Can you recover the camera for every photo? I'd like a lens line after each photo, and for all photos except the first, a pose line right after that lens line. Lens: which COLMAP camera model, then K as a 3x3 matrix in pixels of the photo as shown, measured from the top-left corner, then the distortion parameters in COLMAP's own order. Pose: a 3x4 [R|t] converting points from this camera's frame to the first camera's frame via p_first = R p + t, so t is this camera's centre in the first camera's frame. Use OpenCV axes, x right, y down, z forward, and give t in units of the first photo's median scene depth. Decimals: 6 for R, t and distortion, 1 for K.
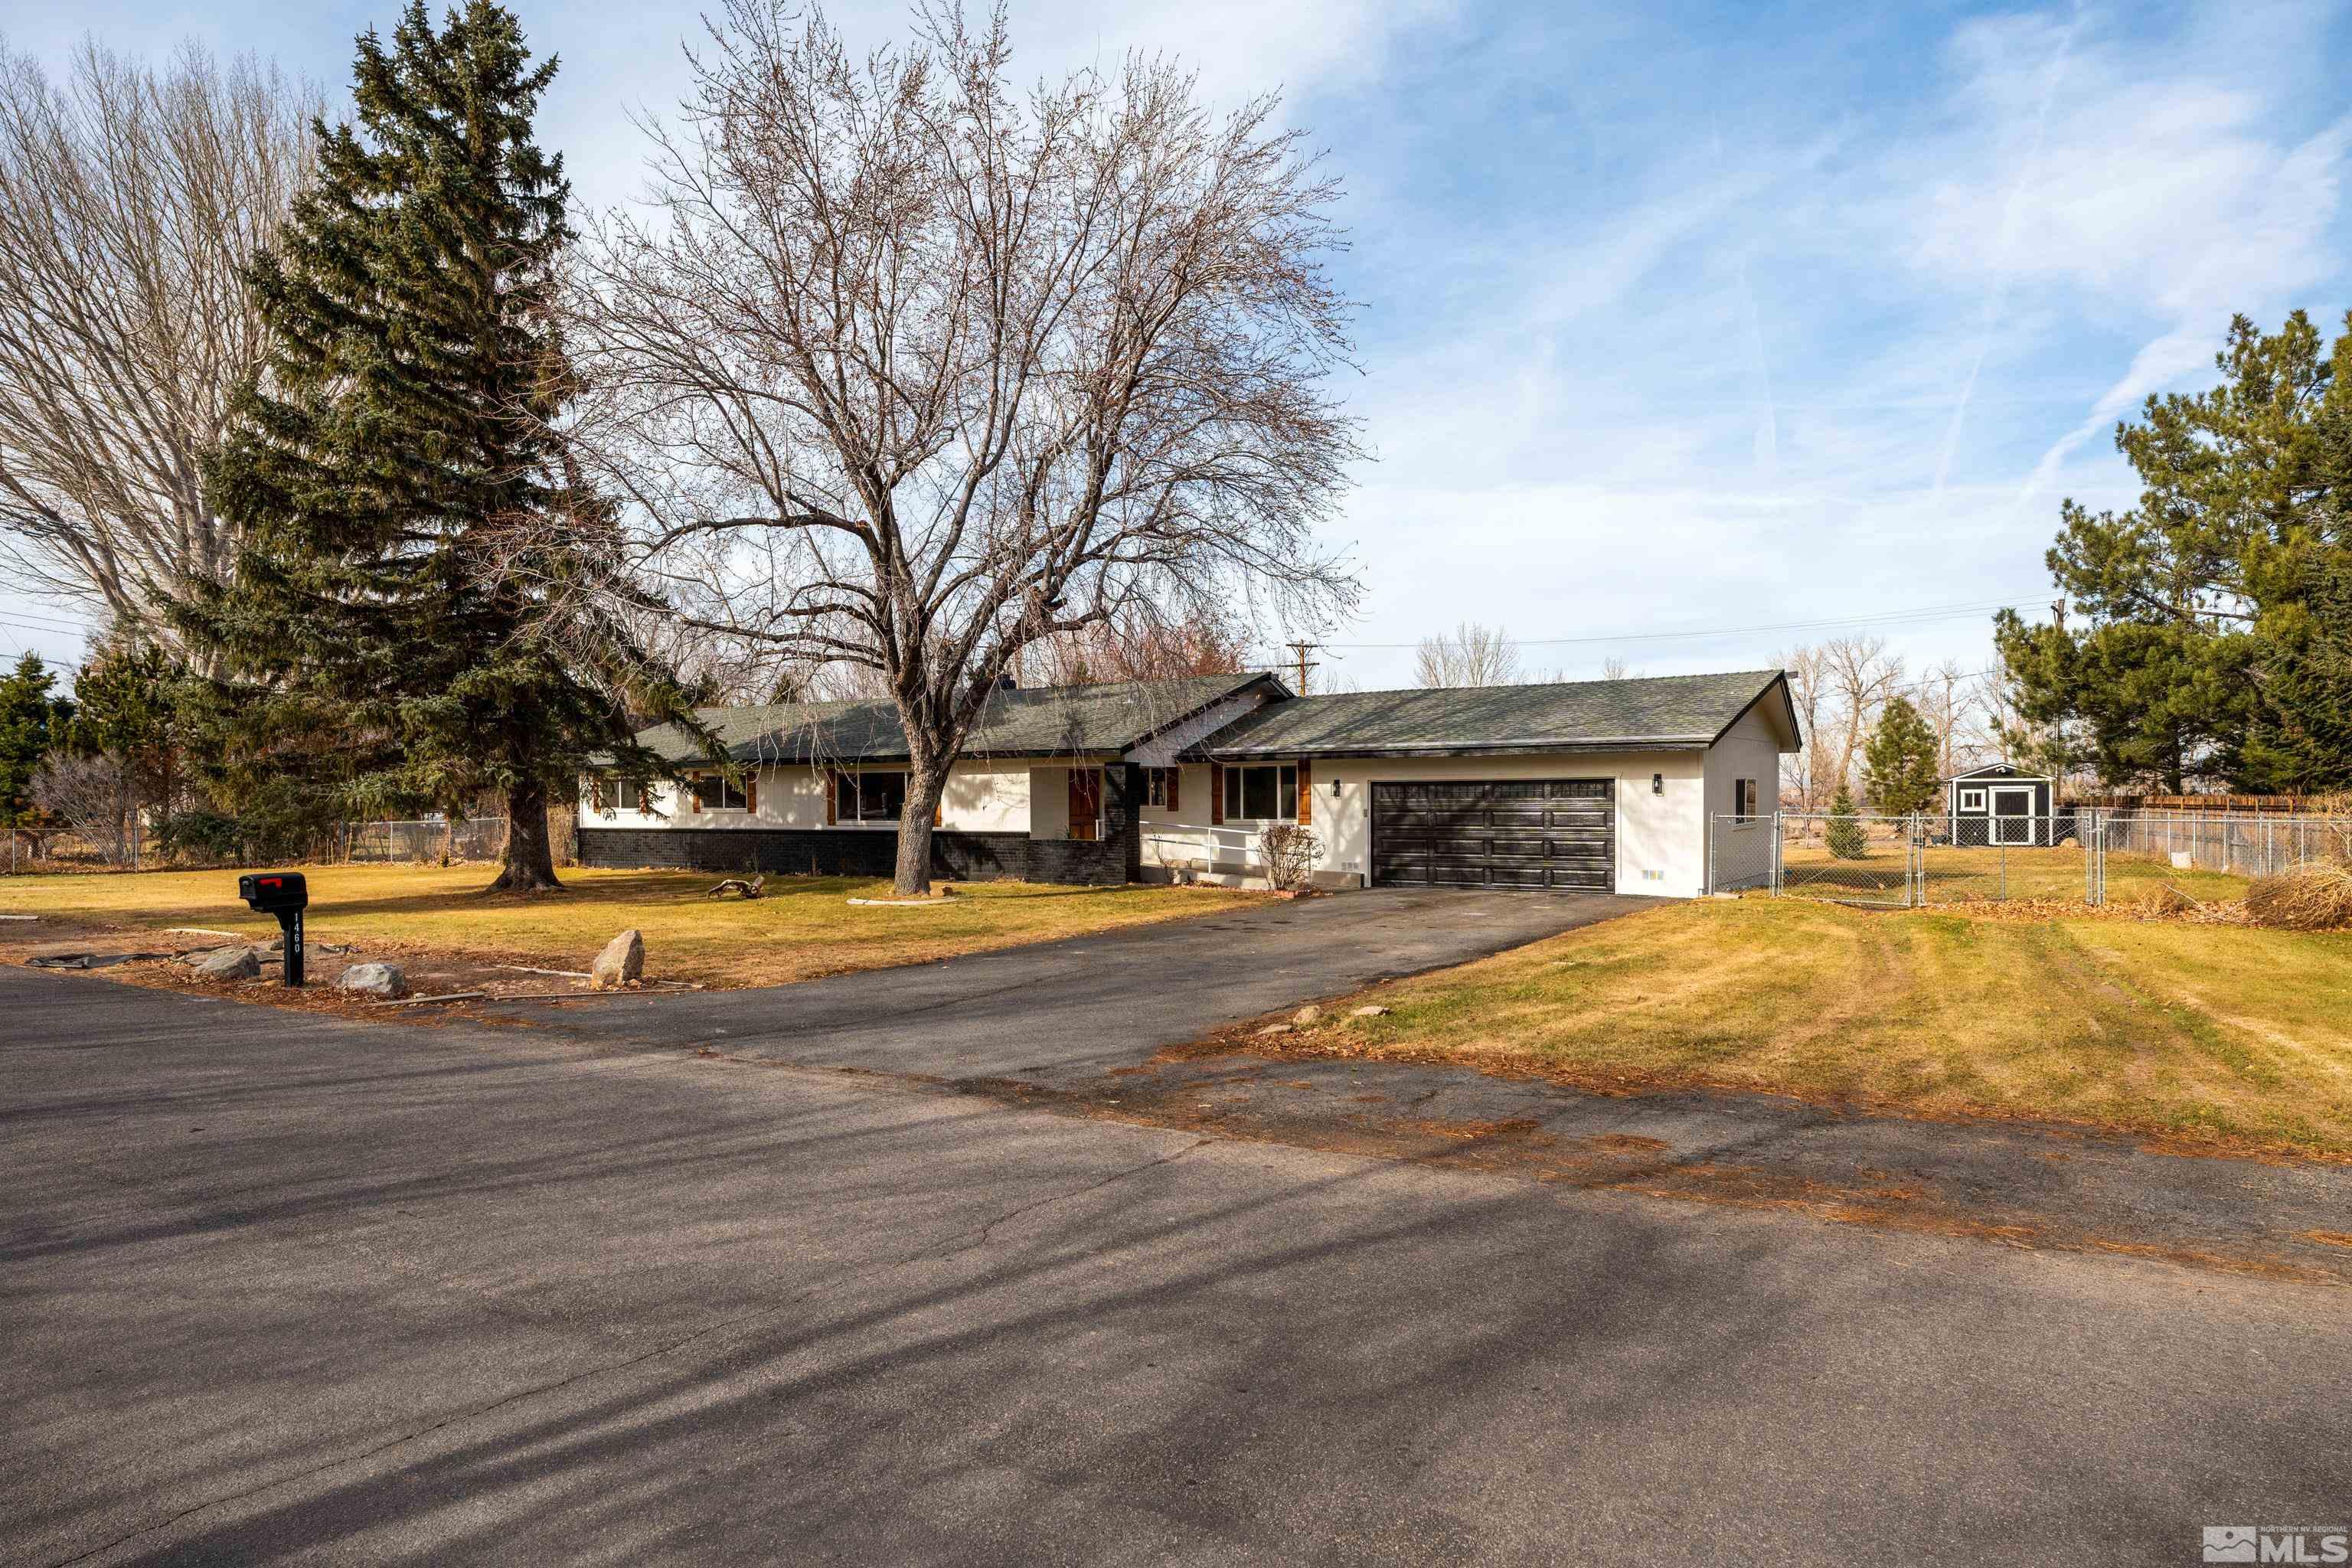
lens RADIAL K [[1327.2, 0, 1178.7], [0, 1327.2, 802.6], [0, 0, 1]] dist [-0.002009, 0.002205]
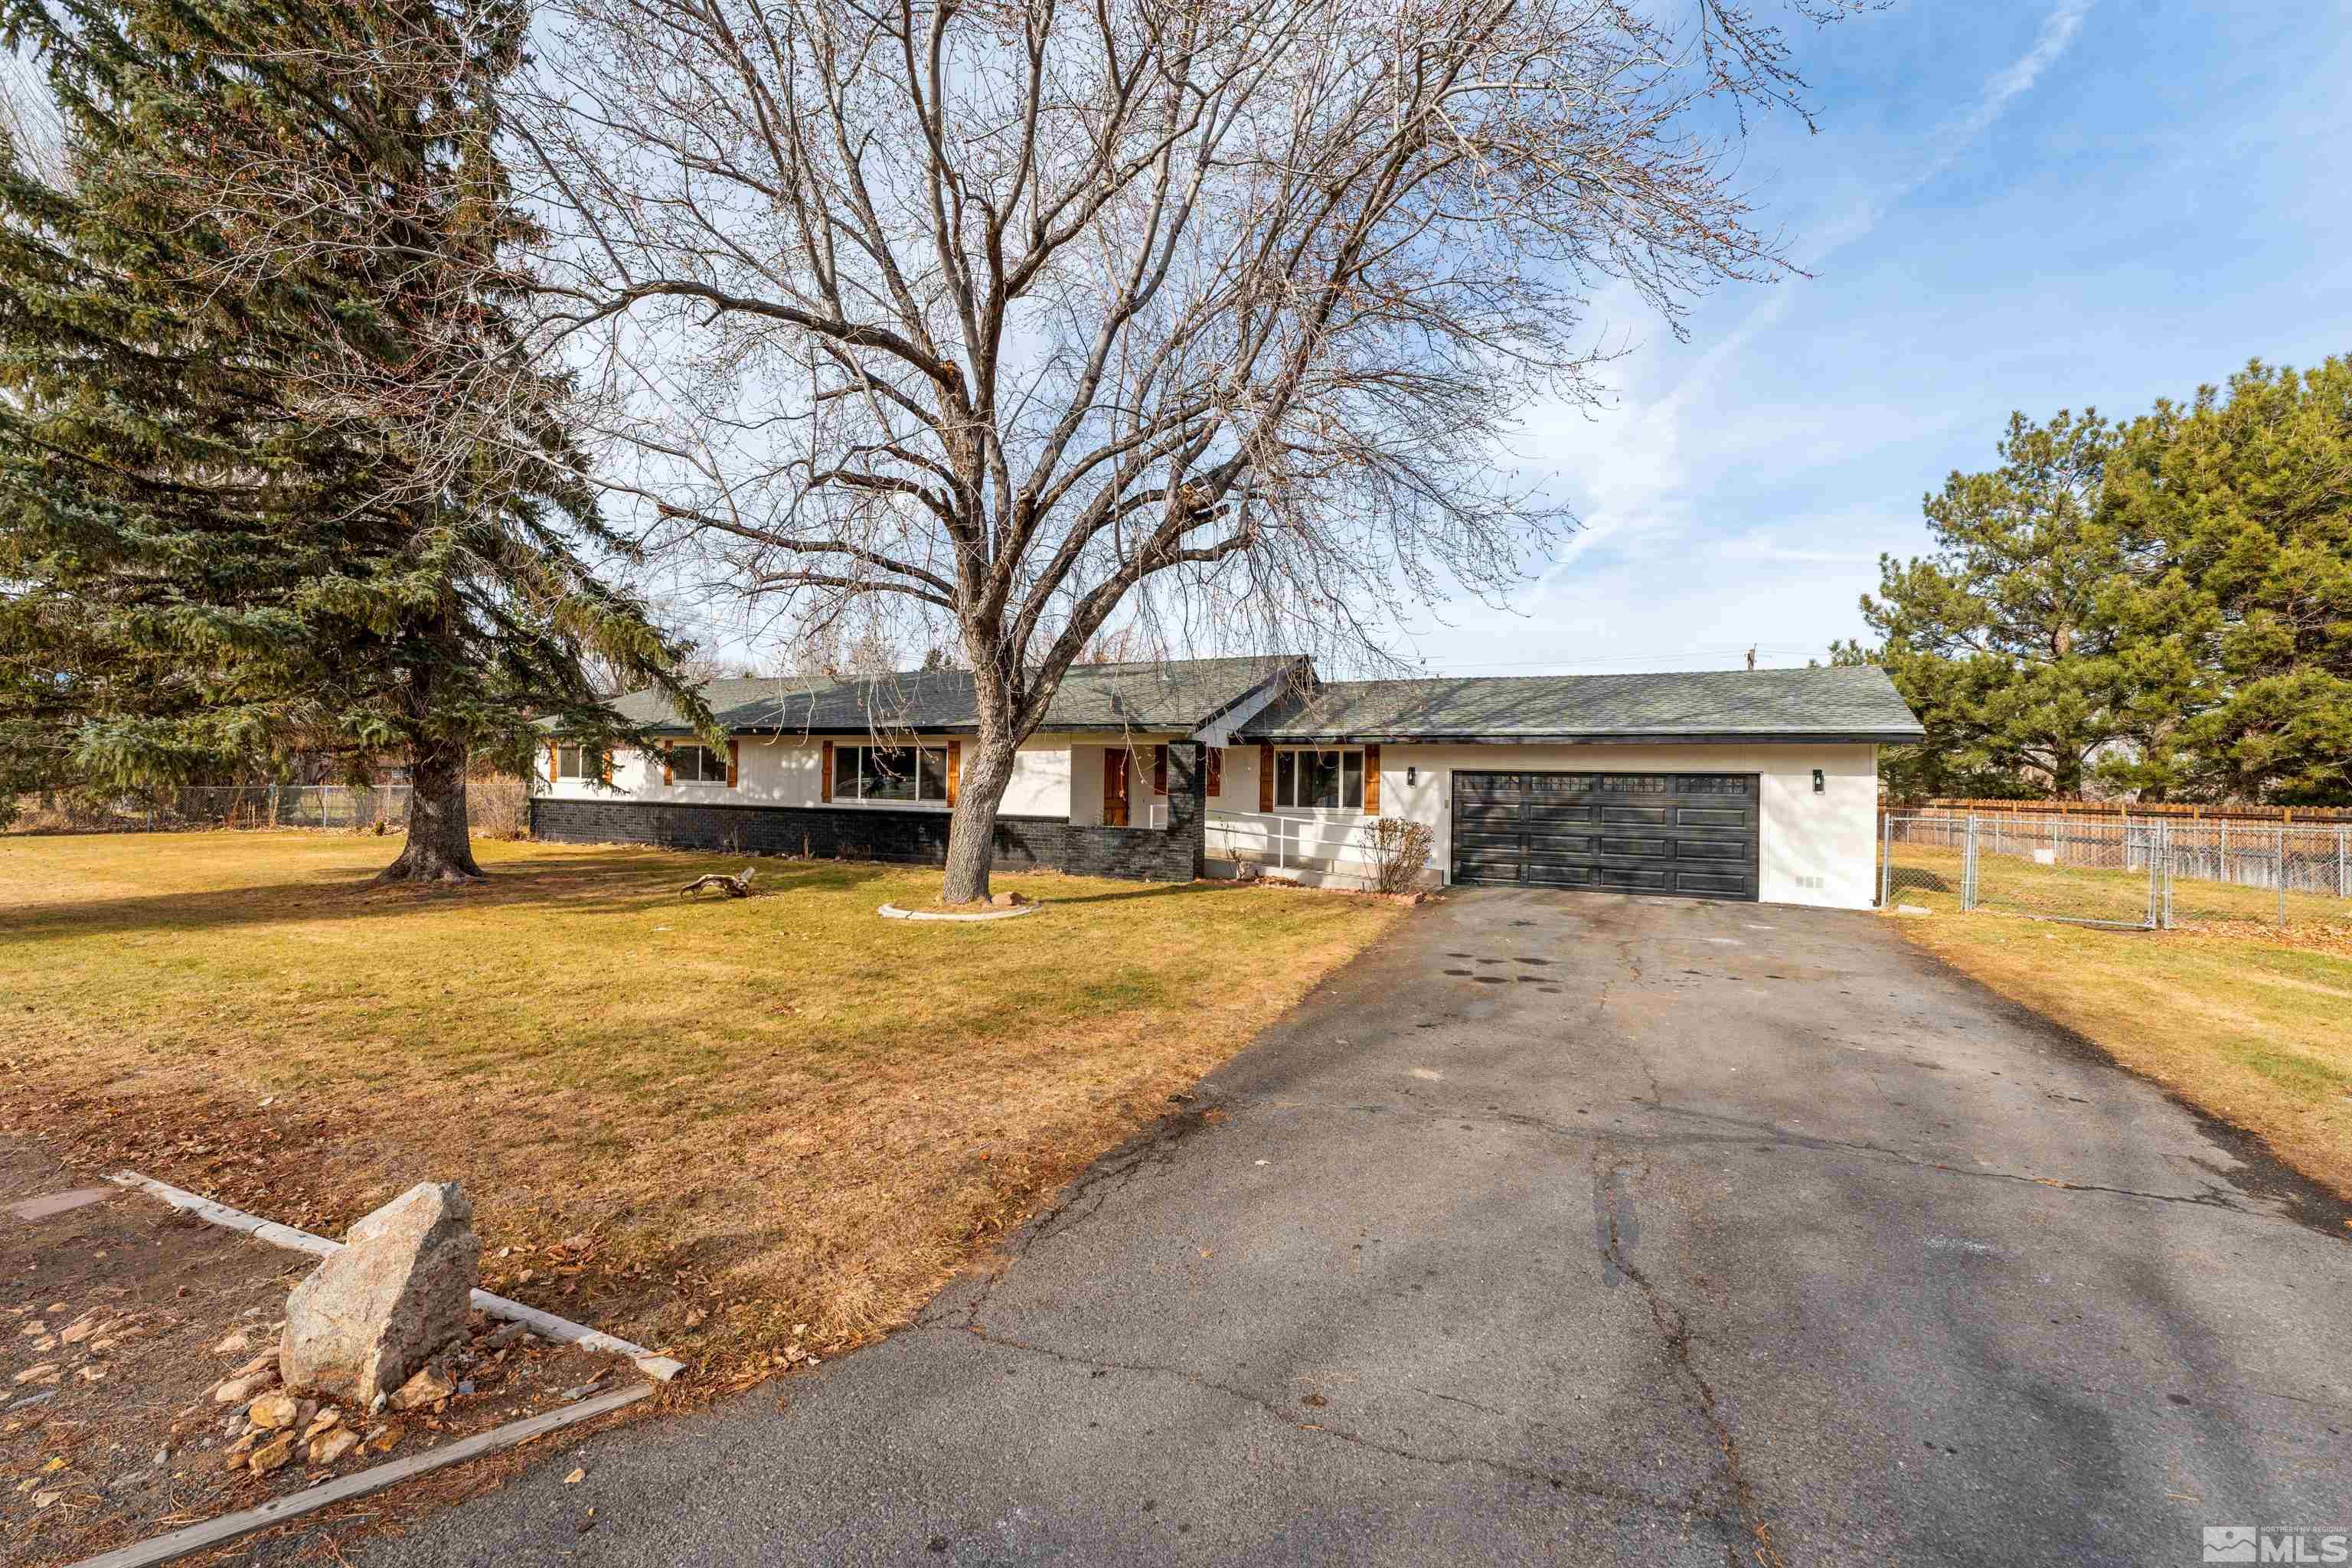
lens RADIAL K [[937.3, 0, 1182.8], [0, 937.3, 766.1], [0, 0, 1]] dist [0.001811, -0.000646]
pose [[0.987863, 0.026760, 0.153002, -0.138670], [-0.023819, 0.999495, -0.021023, -0.000495], [-0.153488, 0.017124, 0.988002, 0.379562]]
